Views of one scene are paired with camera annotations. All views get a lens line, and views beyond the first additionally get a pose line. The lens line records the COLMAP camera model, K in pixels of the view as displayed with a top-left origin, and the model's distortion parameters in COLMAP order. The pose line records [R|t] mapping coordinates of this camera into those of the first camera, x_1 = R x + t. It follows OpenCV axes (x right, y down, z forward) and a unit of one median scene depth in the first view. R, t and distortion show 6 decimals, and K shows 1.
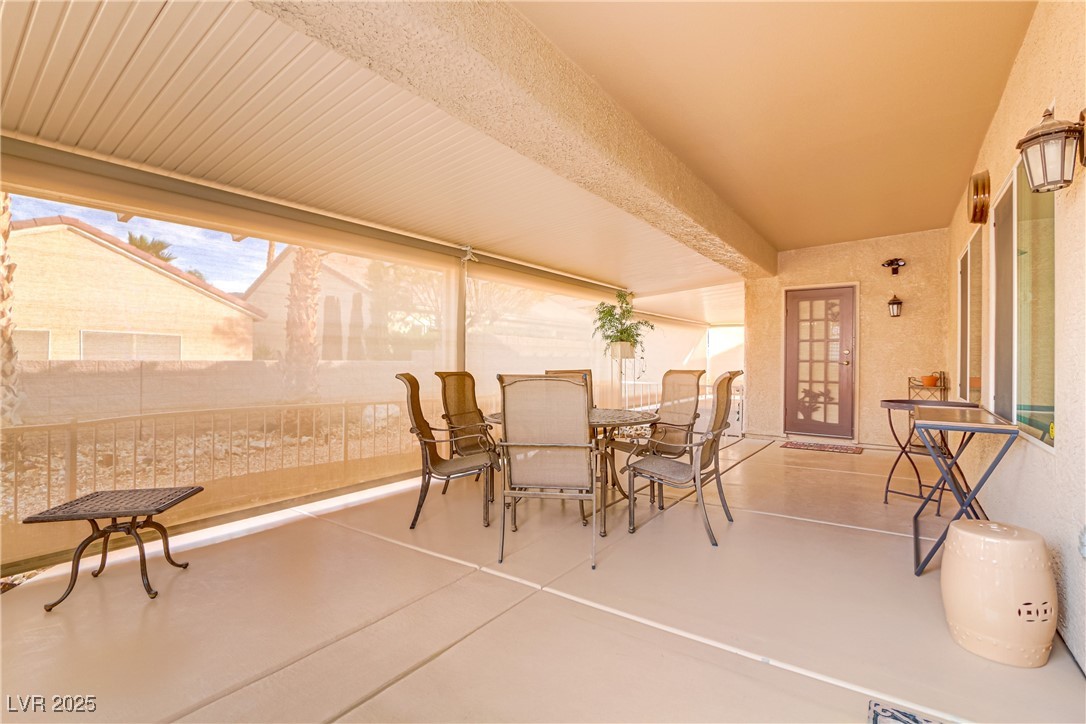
lens RADIAL K [[506.0, 0, 544.1], [0, 506.0, 366.0], [0, 0, 1]] dist [-0.014178, 0.002142]
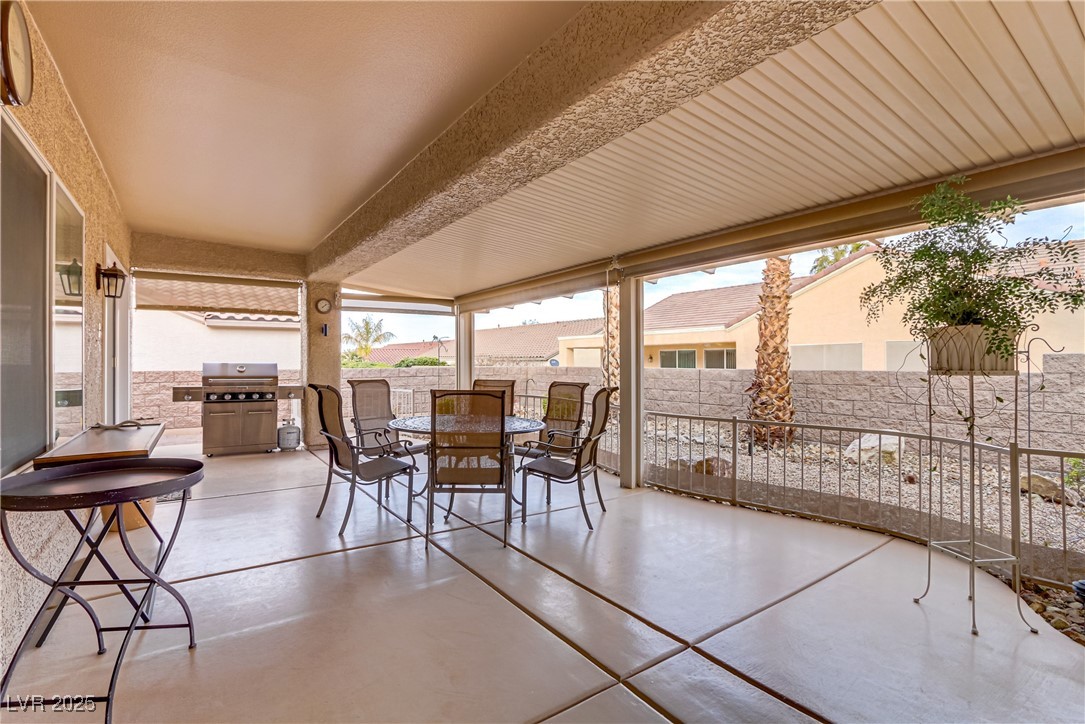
lens RADIAL K [[505.6, 0, 532.8], [0, 505.6, 361.5], [0, 0, 1]] dist [-0.014178, 0.002142]
pose [[-0.334647, -0.006518, -0.942321, 1.004810], [-0.005092, 0.999974, -0.005109, -0.030446], [0.942330, 0.003089, -0.334672, 1.436799]]
